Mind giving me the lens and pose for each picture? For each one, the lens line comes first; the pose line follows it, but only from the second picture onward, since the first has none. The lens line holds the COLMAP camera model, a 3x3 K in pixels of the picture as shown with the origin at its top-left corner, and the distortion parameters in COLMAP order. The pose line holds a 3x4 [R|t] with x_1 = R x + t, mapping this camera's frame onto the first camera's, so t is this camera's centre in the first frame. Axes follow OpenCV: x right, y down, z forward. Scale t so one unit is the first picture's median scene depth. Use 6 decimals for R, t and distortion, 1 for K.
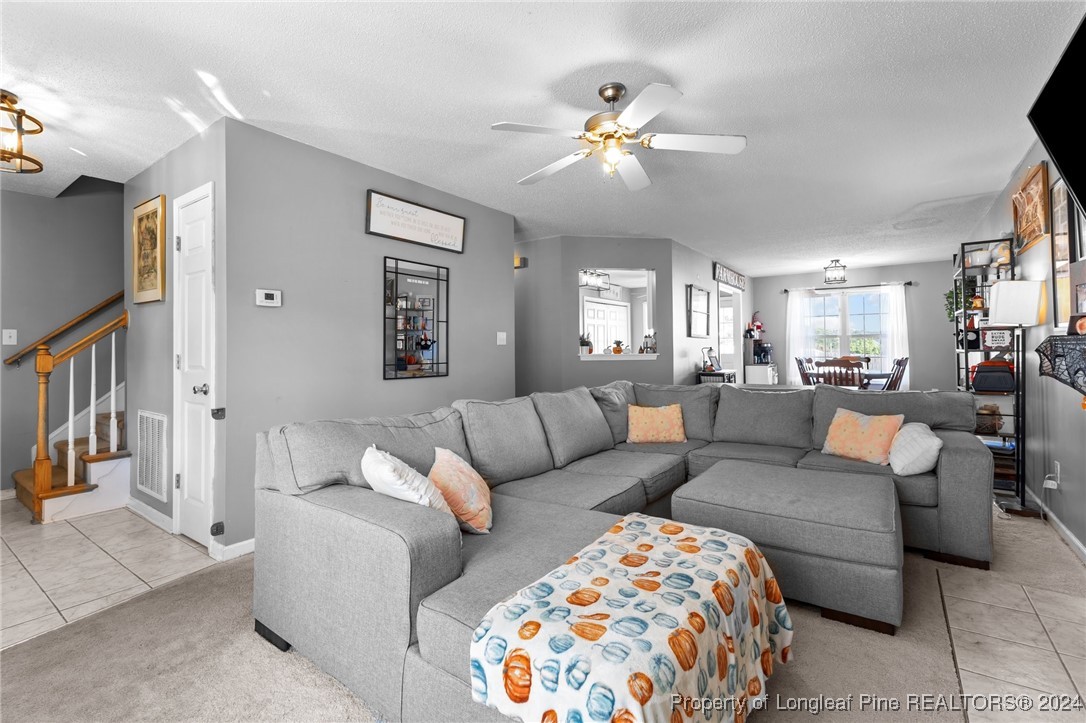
lens RADIAL K [[474.8, 0, 545.7], [0, 474.8, 340.8], [0, 0, 1]] dist [0.012429, -0.002213]
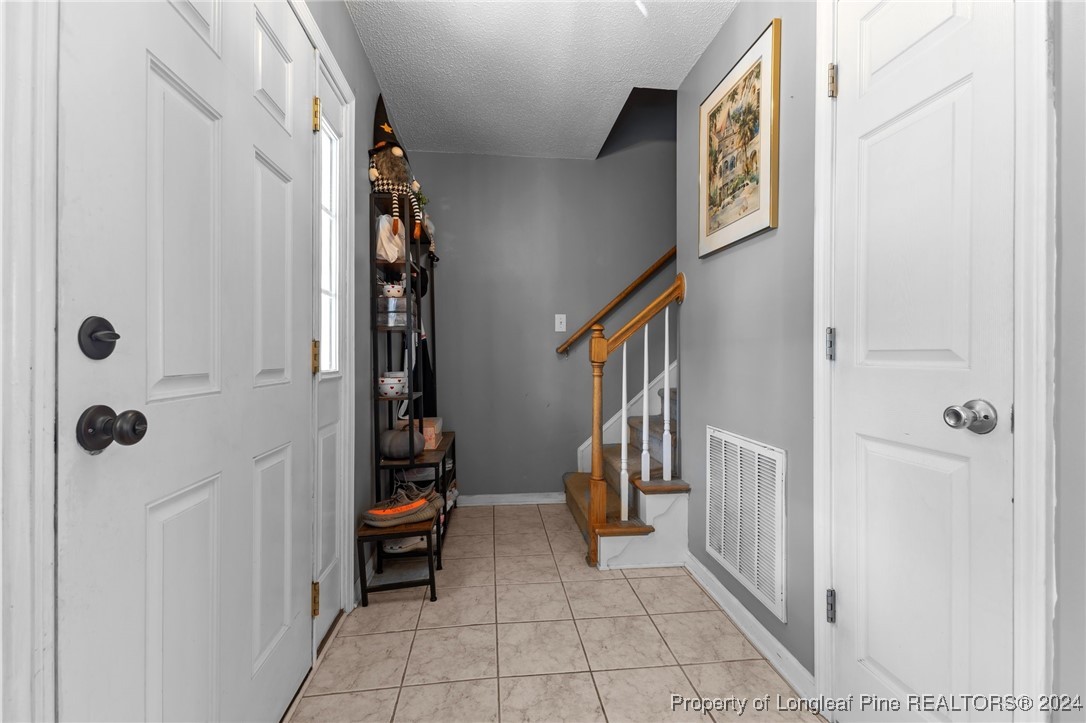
lens RADIAL K [[474.8, 0, 546.9], [0, 474.8, 358.4], [0, 0, 1]] dist [0.012429, -0.002213]
pose [[0.673408, 0.017958, -0.739052, -0.539462], [-0.000103, 0.999707, 0.024198, 0.042048], [0.739271, -0.016219, 0.673213, 0.433726]]
